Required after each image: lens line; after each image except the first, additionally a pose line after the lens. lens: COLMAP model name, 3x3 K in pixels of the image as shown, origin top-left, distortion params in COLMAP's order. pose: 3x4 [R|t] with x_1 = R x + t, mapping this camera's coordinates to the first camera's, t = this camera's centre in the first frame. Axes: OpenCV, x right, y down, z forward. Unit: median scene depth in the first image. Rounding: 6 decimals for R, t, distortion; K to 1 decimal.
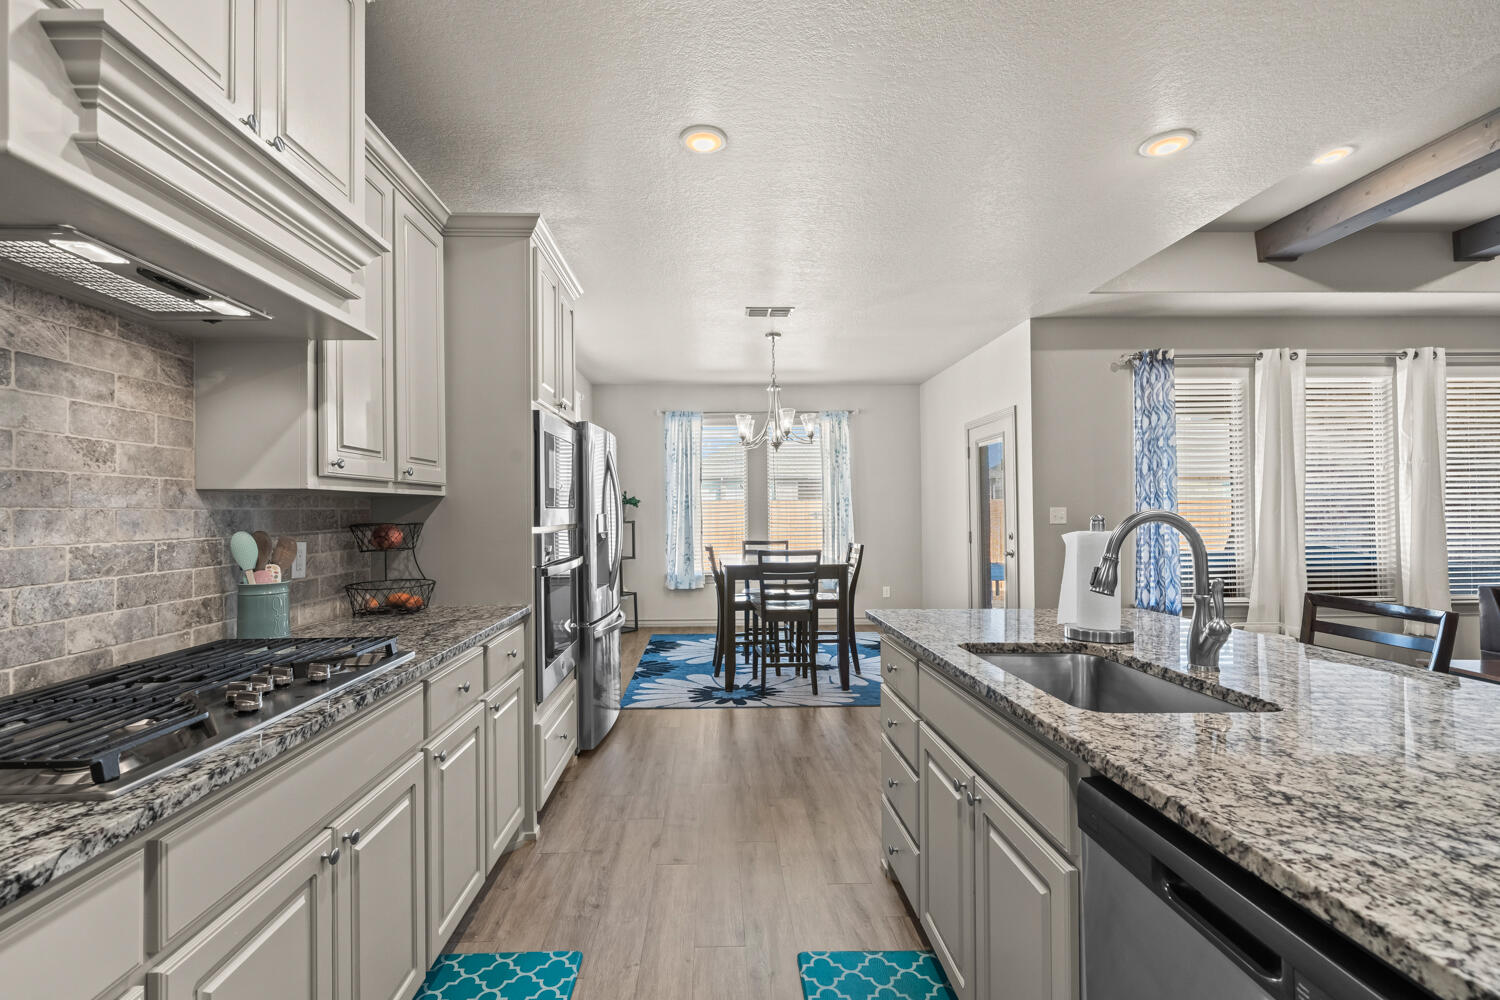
lens RADIAL K [[675.7, 0, 731.3], [0, 675.7, 498.7], [0, 0, 1]] dist [-0.003056, 0.000233]
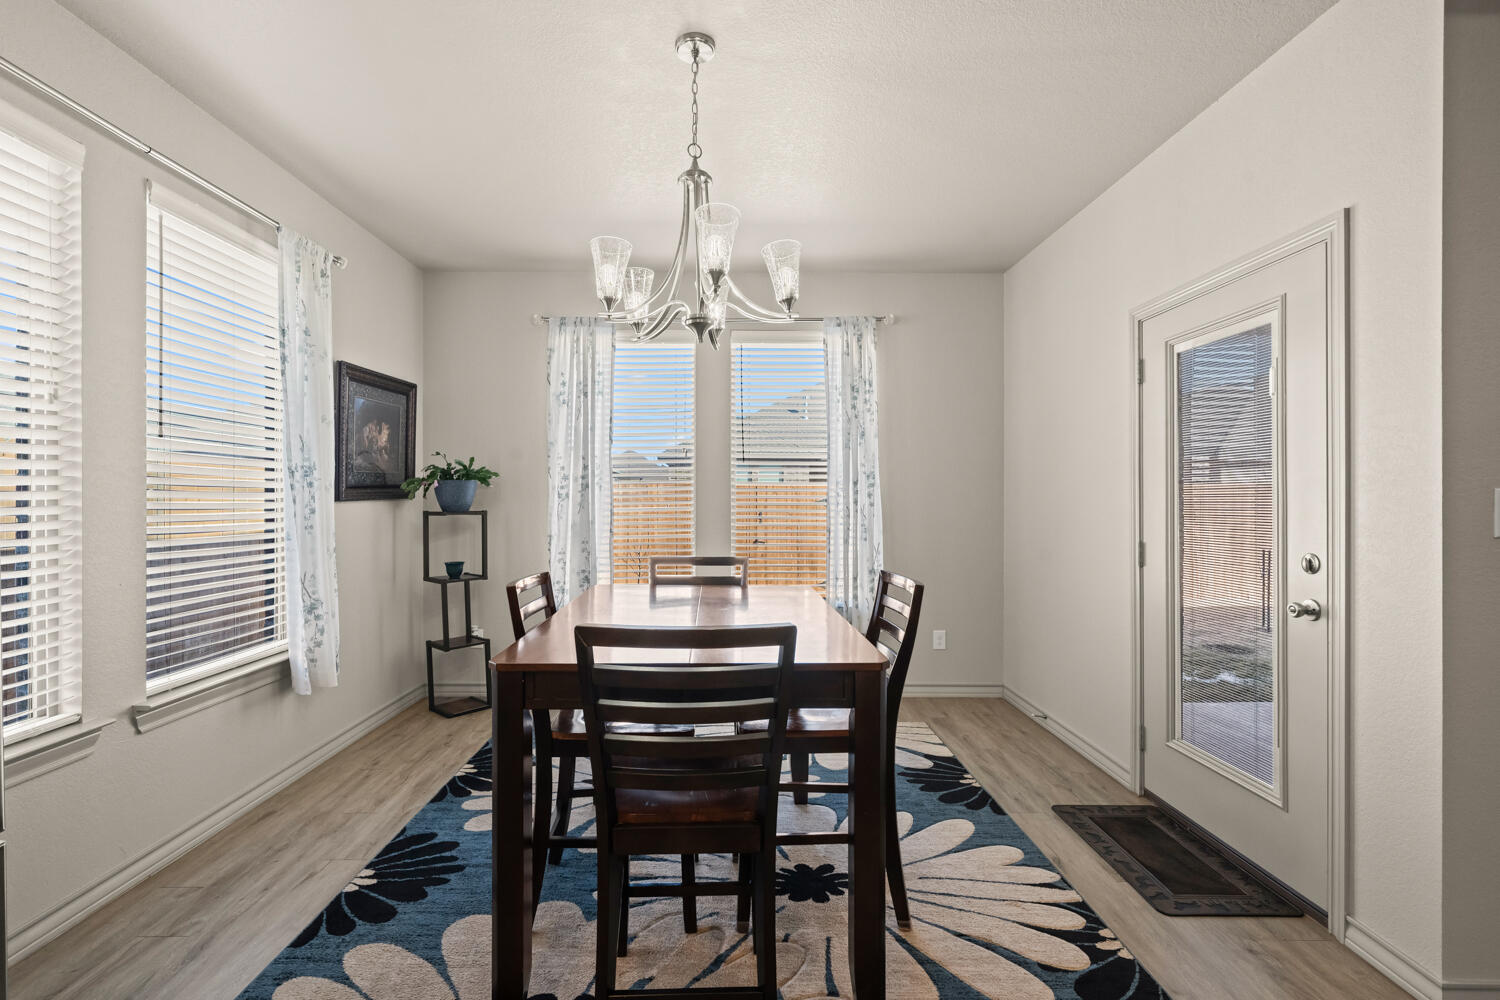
lens RADIAL K [[675.7, 0, 731.3], [0, 675.7, 498.7], [0, 0, 1]] dist [-0.003056, 0.000233]
pose [[0.999719, 0.008433, -0.022135, 0.195210], [-0.007988, 0.999766, 0.020124, 0.028003], [0.022300, -0.019941, 0.999552, 1.263233]]
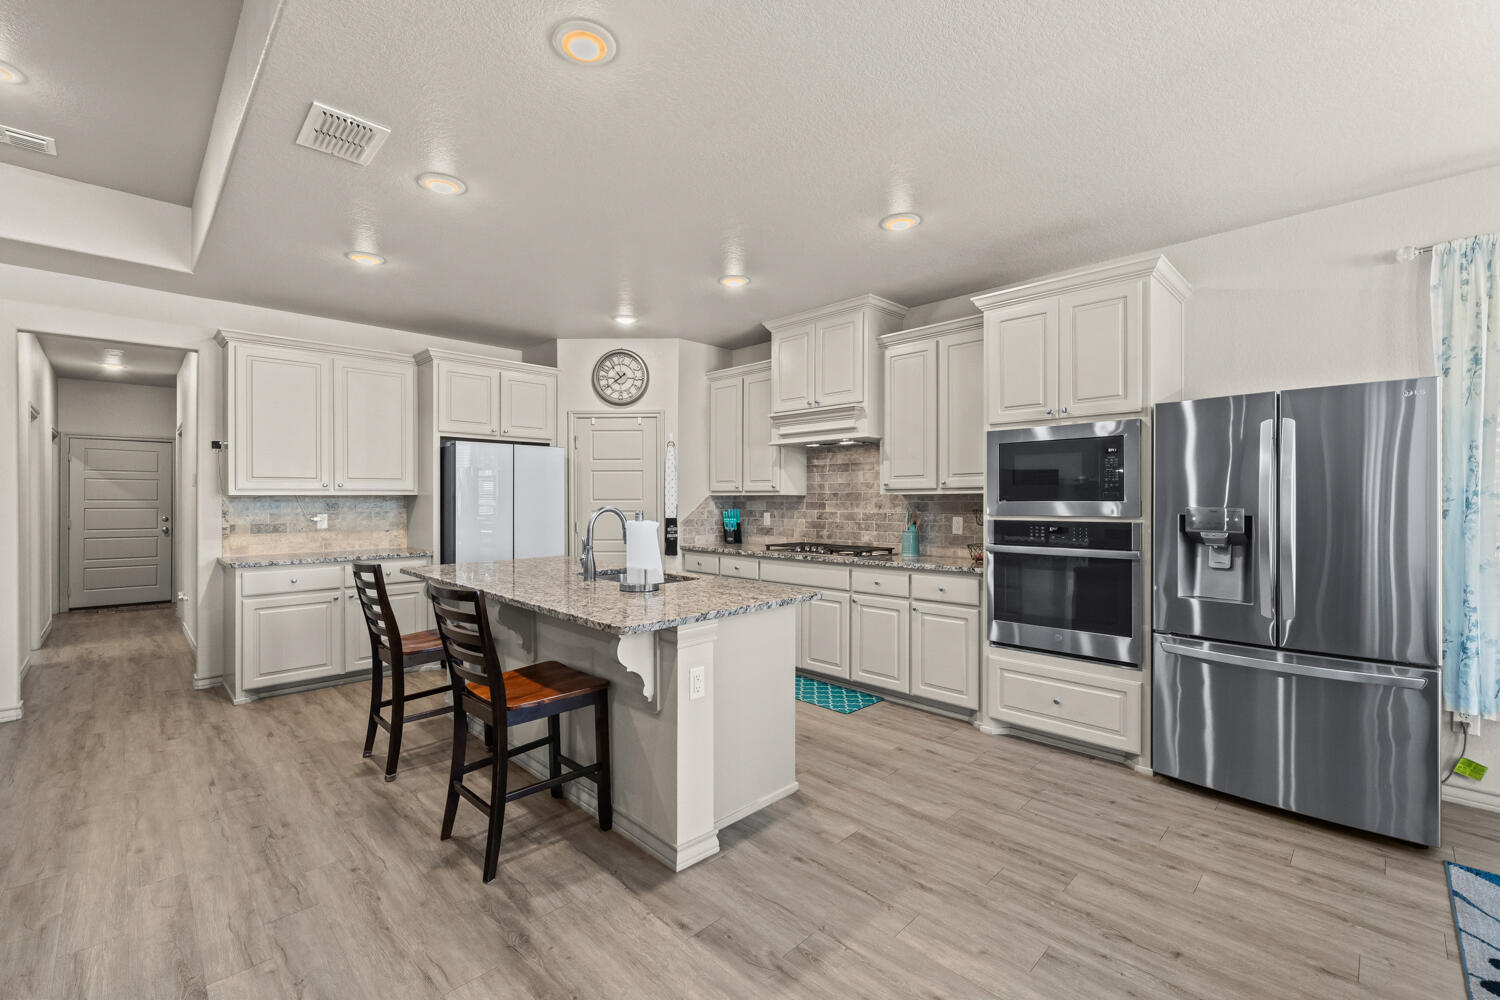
lens RADIAL K [[630.3, 0, 732.2], [0, 630.3, 501.3], [0, 0, 1]] dist [-0.001832, -0.000191]
pose [[-0.736697, 0.010834, -0.676136, 1.015640], [0.020343, 0.999774, -0.006145, 0.010218], [0.675916, -0.018281, -0.736752, 1.650680]]
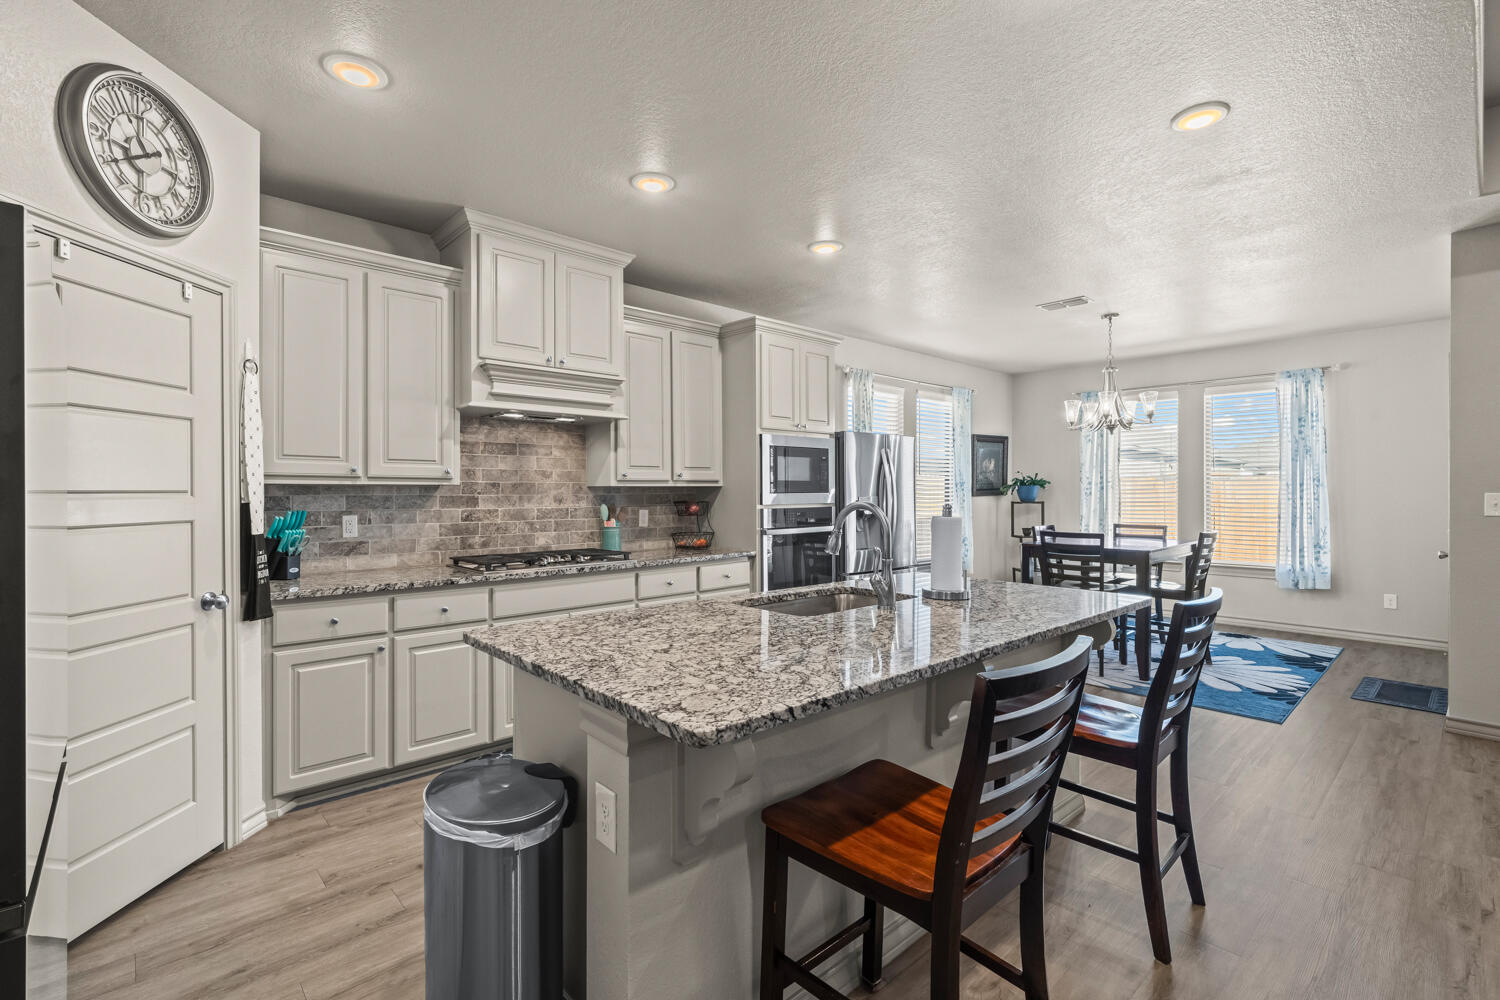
lens RADIAL K [[675.7, 0, 731.3], [0, 675.7, 498.7], [0, 0, 1]] dist [-0.003056, 0.000233]
pose [[0.648020, 0.014037, -0.761494, 0.951067], [0.012595, 0.999496, 0.029143, -0.023110], [0.761519, -0.028476, 0.647517, -0.129691]]
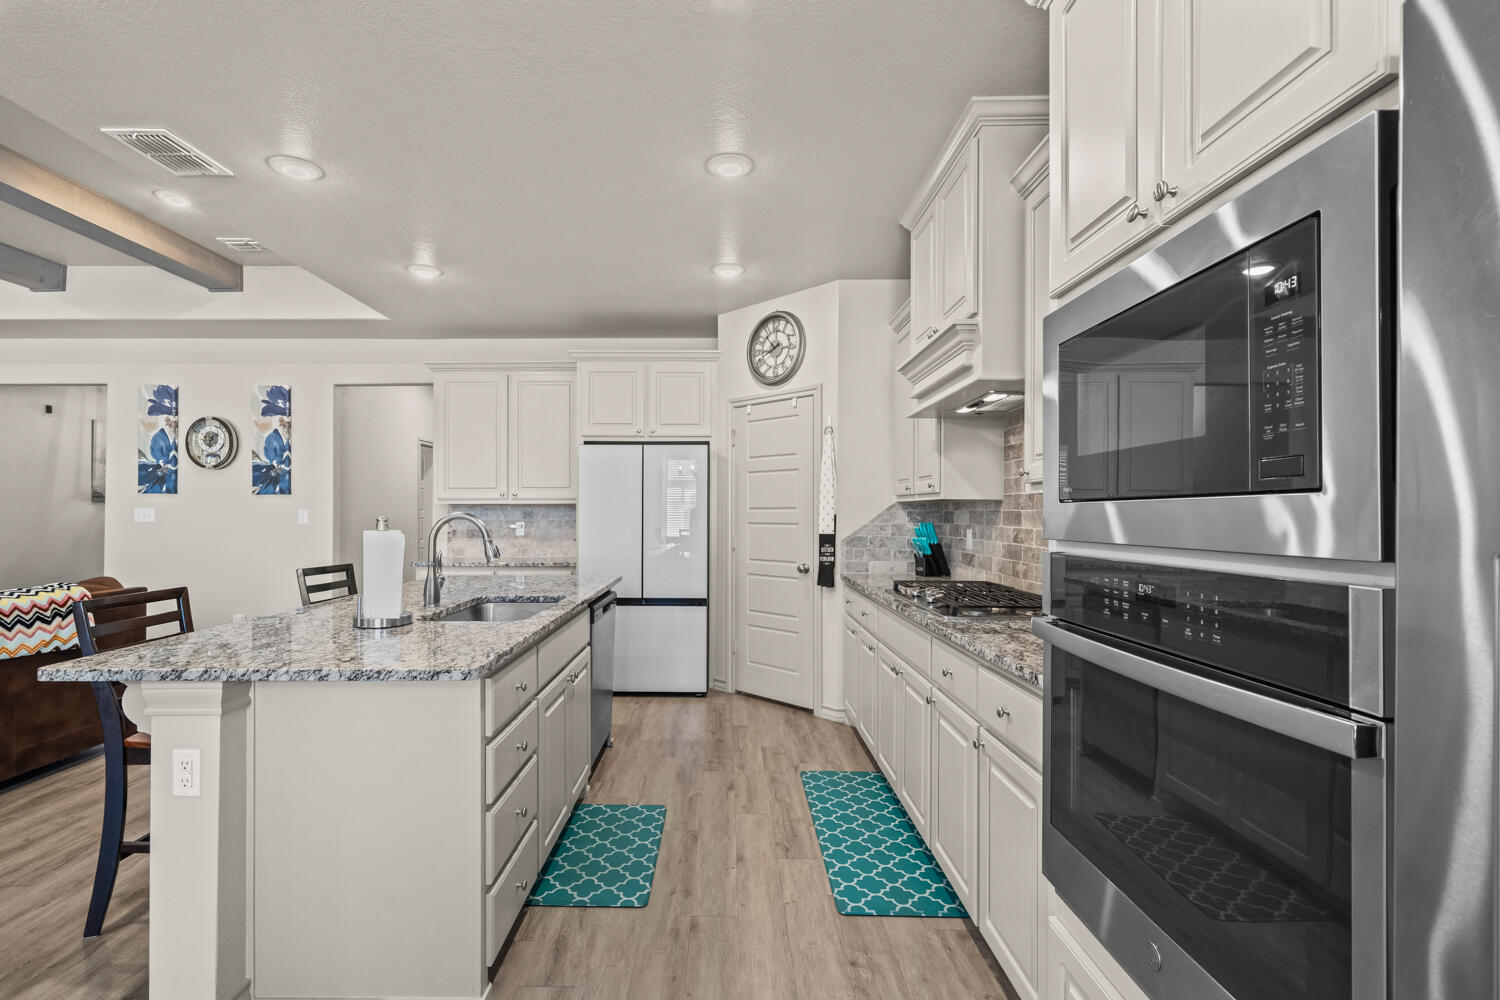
lens RADIAL K [[679.5, 0, 719.8], [0, 679.5, 507.9], [0, 0, 1]] dist [-0.000785, 0.000096]
pose [[-0.999295, 0.005437, 0.037160, -0.051935], [0.004384, 0.999589, -0.028346, 0.031220], [-0.037298, -0.028163, -0.998907, 1.583004]]
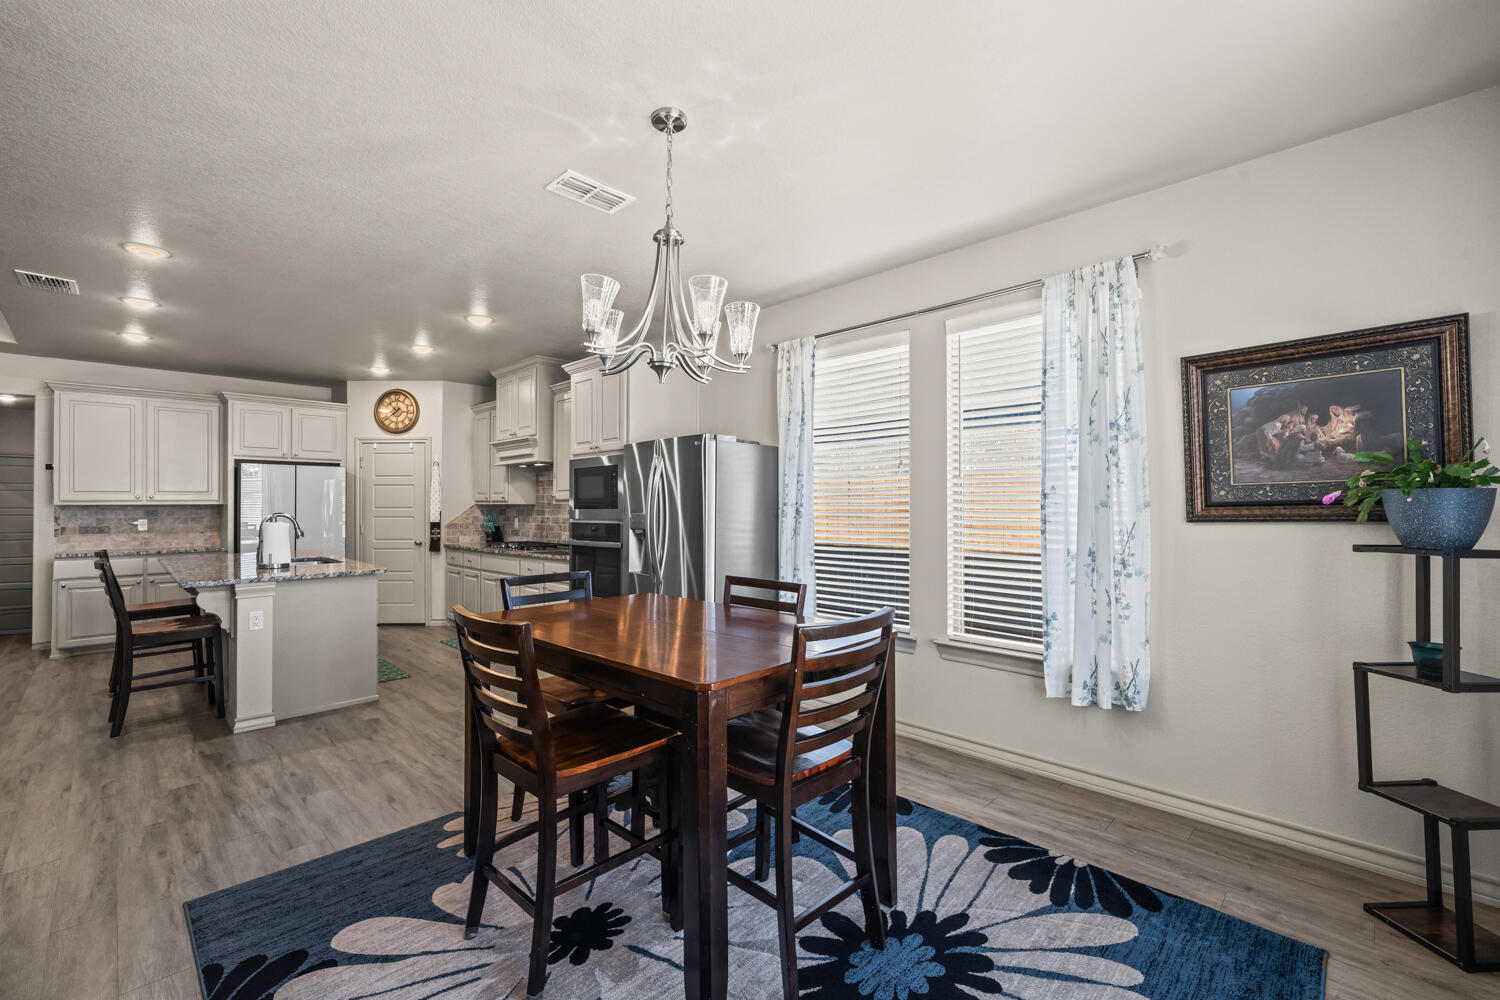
lens RADIAL K [[630.3, 0, 732.2], [0, 630.3, 501.3], [0, 0, 1]] dist [-0.001832, -0.000191]
pose [[-0.730387, 0.003582, -0.683024, 0.649577], [0.021041, 0.999630, -0.017258, 0.032476], [0.682709, -0.026976, -0.730192, 2.755526]]
